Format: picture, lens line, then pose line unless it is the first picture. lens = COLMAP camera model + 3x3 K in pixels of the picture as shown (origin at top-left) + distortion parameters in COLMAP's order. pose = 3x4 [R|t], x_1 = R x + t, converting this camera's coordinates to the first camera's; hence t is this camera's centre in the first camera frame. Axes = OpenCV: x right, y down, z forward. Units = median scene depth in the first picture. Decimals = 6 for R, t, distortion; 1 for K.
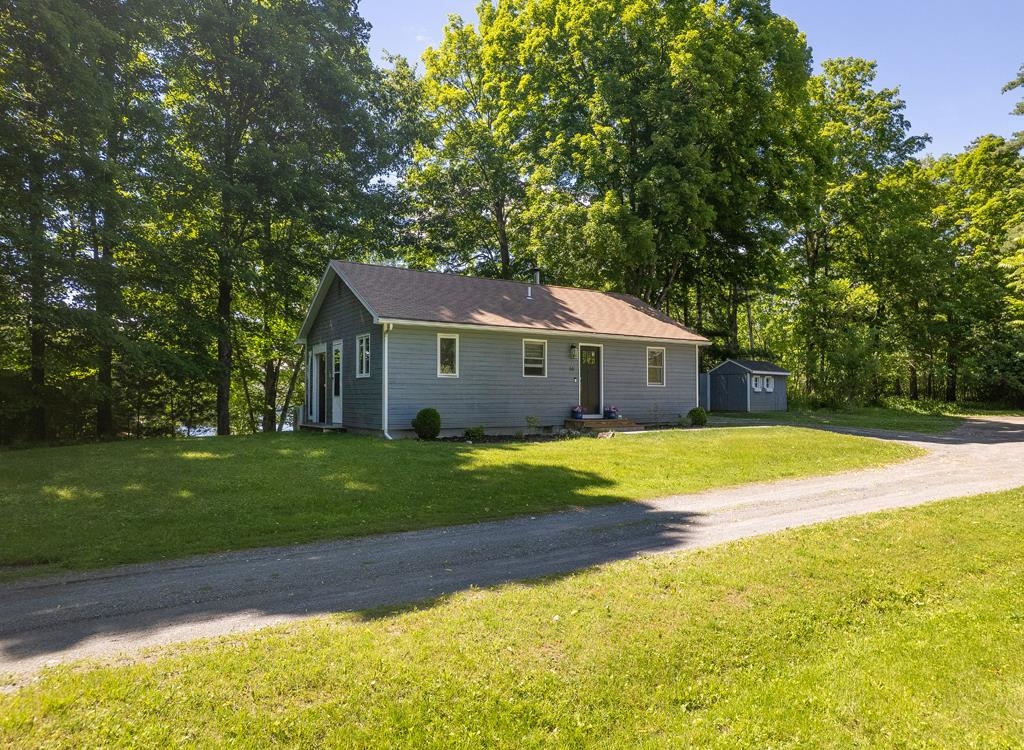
lens RADIAL K [[675.8, 0, 511.3], [0, 675.8, 385.0], [0, 0, 1]] dist [0.051289, 0.005416]
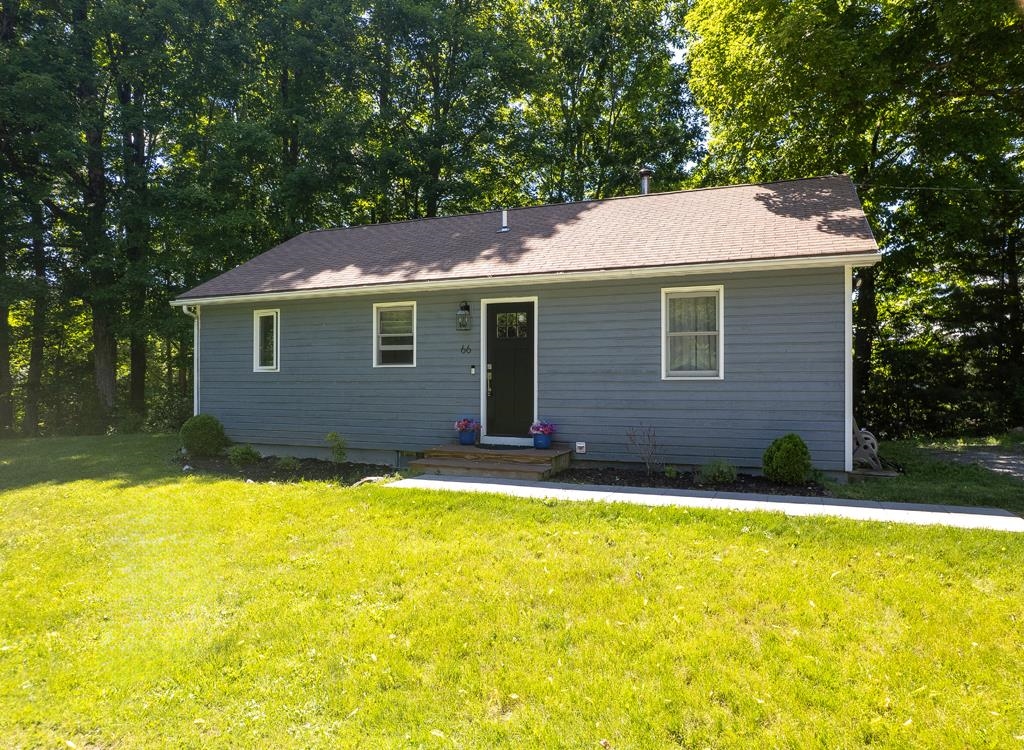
lens RADIAL K [[675.8, 0, 513.6], [0, 675.8, 368.3], [0, 0, 1]] dist [0.051289, 0.005416]
pose [[0.522698, -0.000723, -0.852517, 0.496846], [0.028438, 0.999458, 0.016588, -0.014881], [0.852043, -0.032914, 0.522436, 0.659749]]
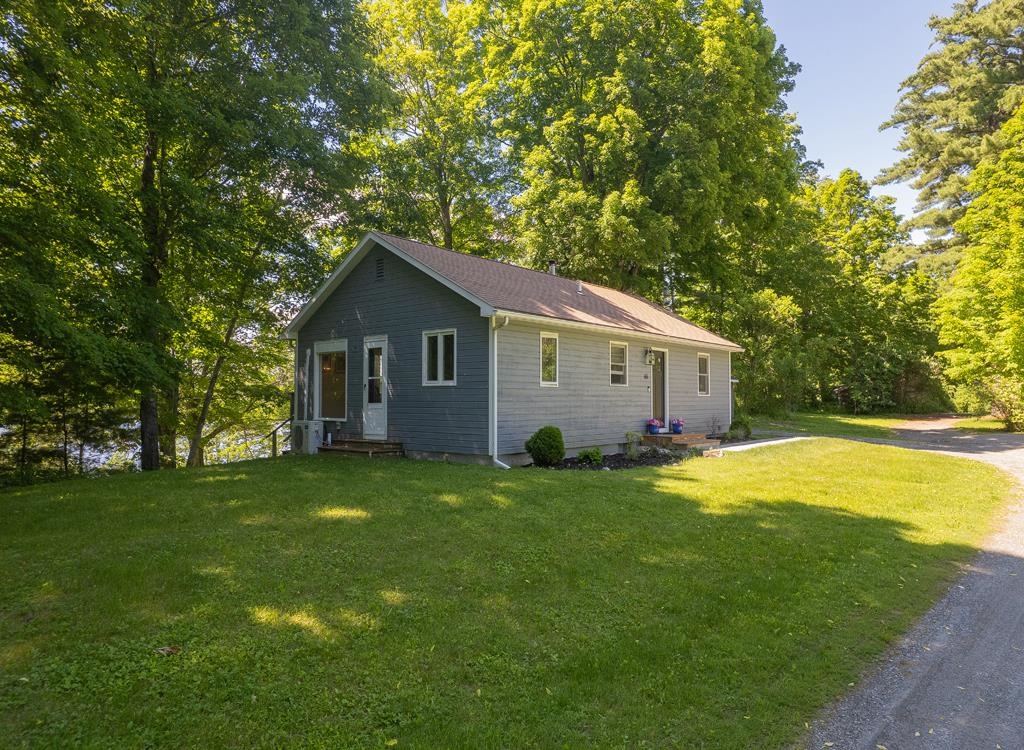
lens RADIAL K [[675.8, 0, 504.9], [0, 675.8, 372.1], [0, 0, 1]] dist [0.051289, 0.005416]
pose [[0.961484, 0.014827, 0.274462, -0.284431], [-0.010096, 0.999775, -0.018642, -0.009980], [-0.274676, 0.015153, 0.961417, 0.186650]]
